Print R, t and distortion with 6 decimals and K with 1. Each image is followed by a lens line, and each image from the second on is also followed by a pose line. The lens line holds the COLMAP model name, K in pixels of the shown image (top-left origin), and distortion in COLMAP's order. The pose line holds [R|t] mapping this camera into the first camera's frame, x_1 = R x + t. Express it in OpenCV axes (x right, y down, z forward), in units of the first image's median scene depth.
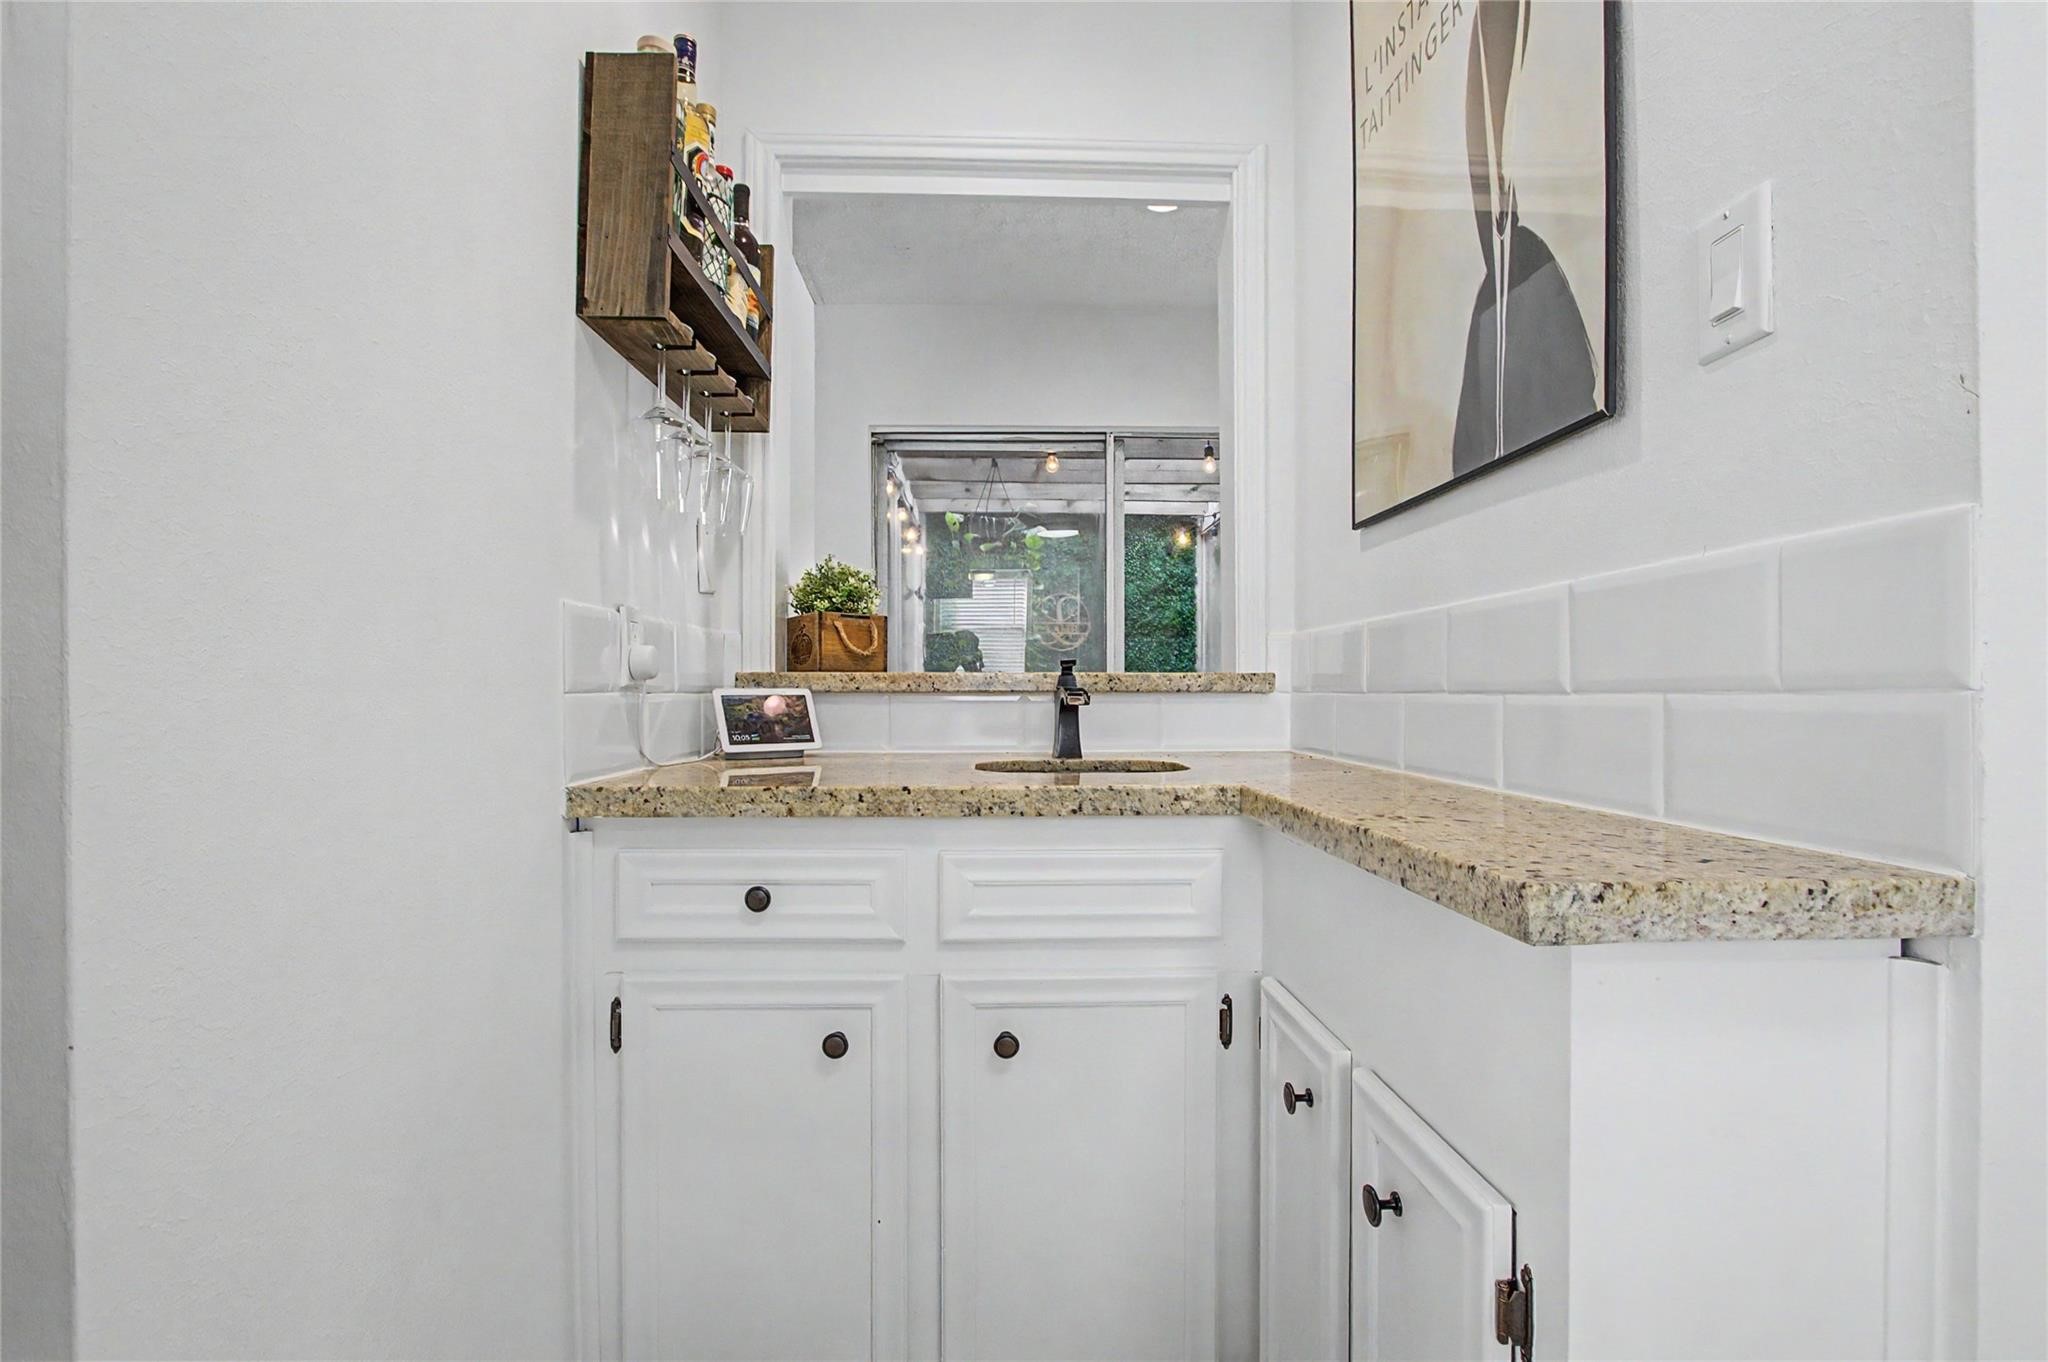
lens RADIAL K [[947.8, 0, 1033.9], [0, 947.8, 687.8], [0, 0, 1]] dist [-0.019179, 0.000443]
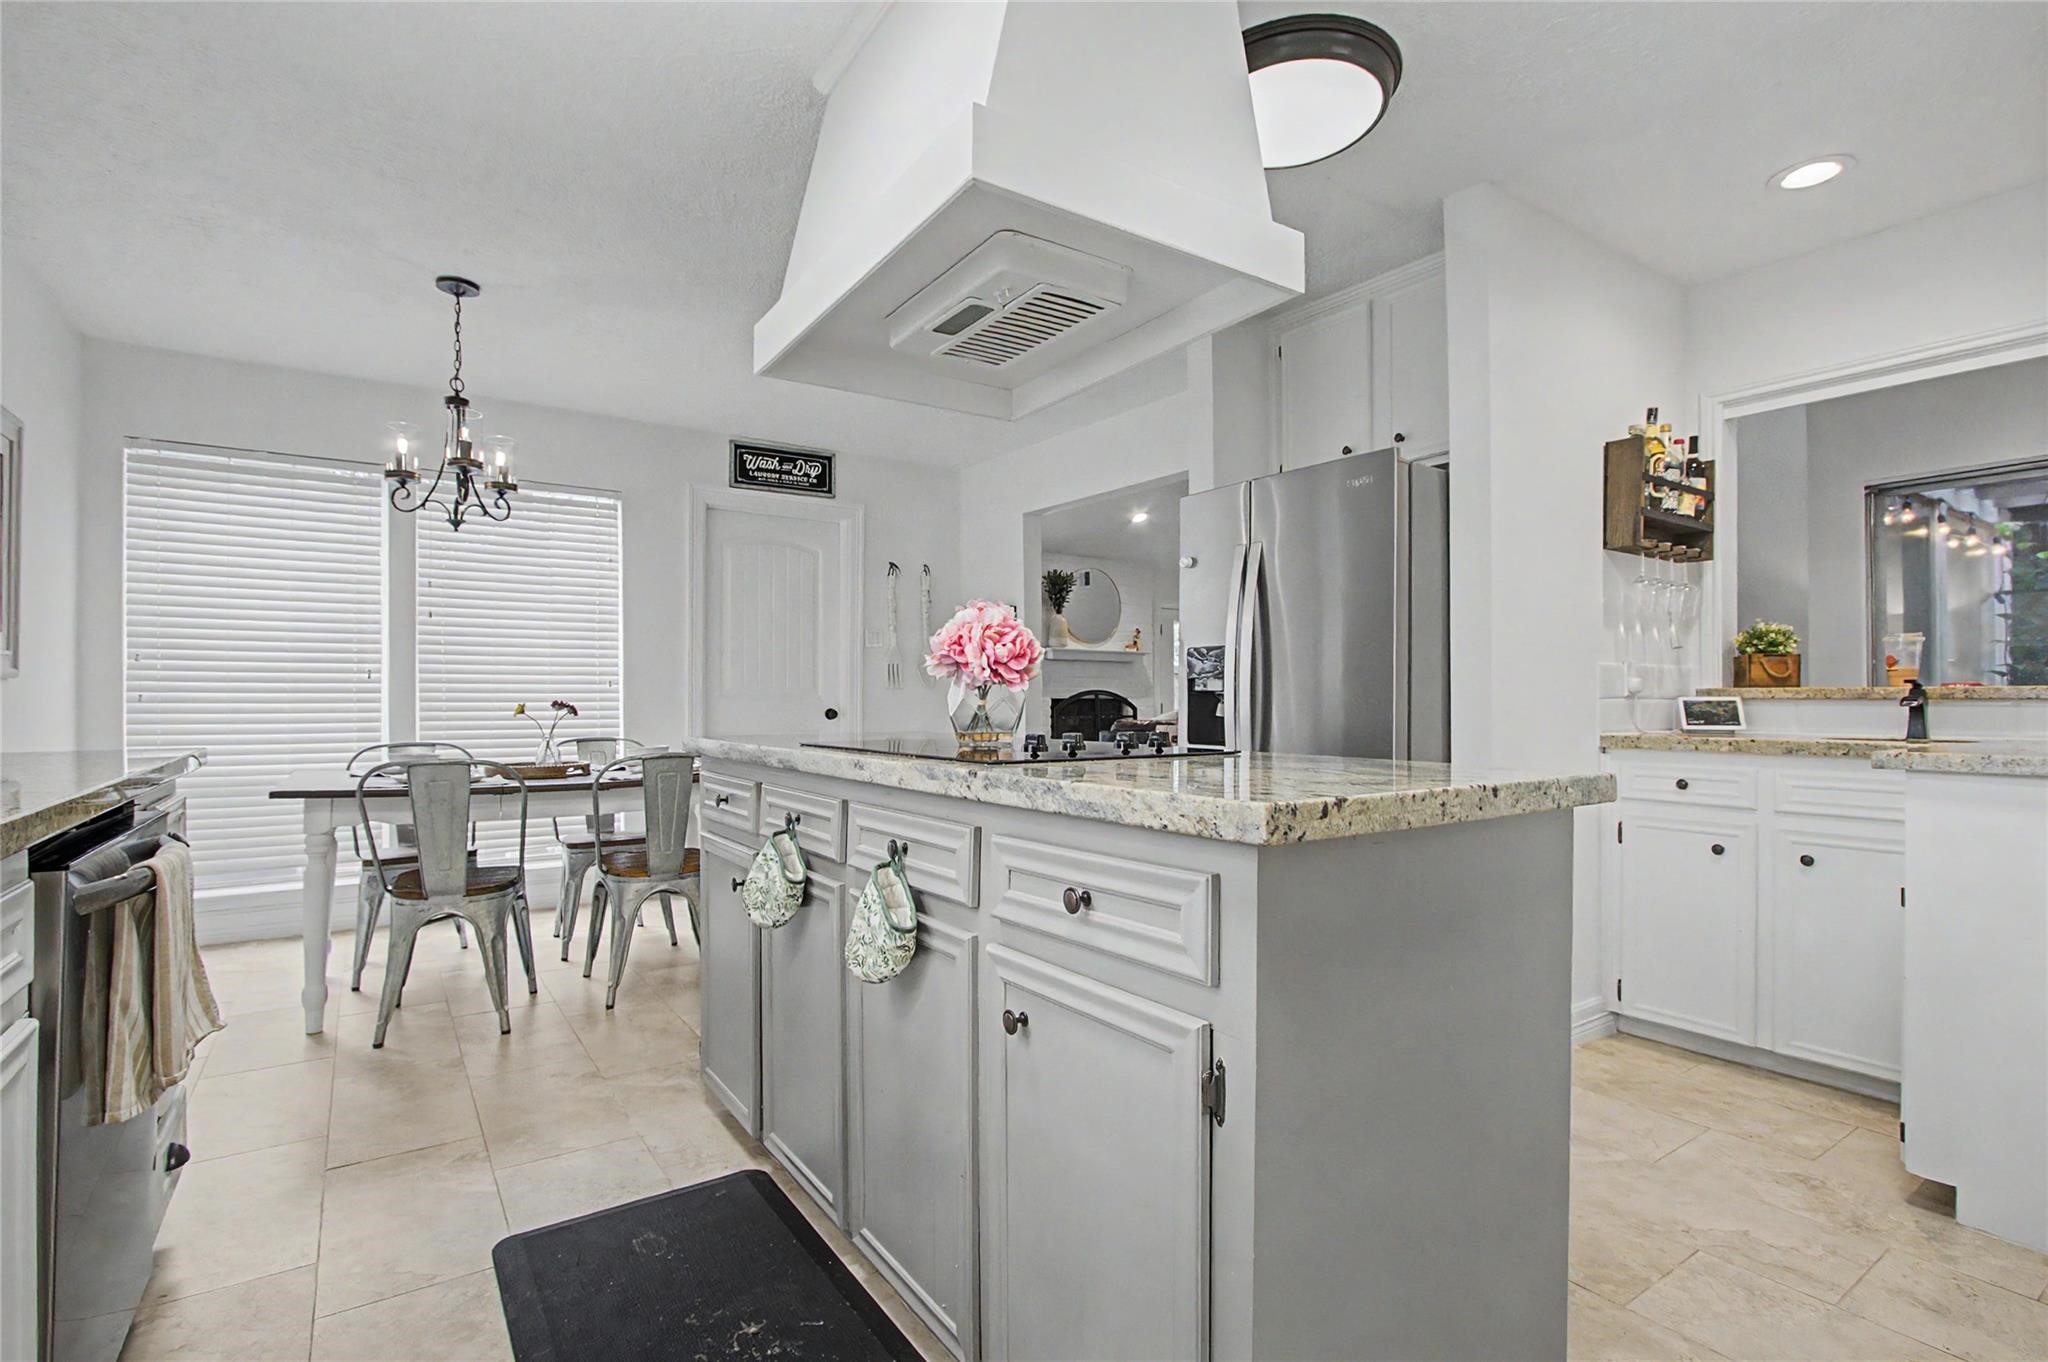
lens RADIAL K [[947.8, 0, 1037.0], [0, 947.8, 692.5], [0, 0, 1]] dist [-0.019179, 0.000443]
pose [[0.530641, -0.003806, -0.847588, 0.592522], [-0.001079, 0.999986, -0.005166, 0.003002], [0.847596, 0.003656, 0.530629, -1.138870]]
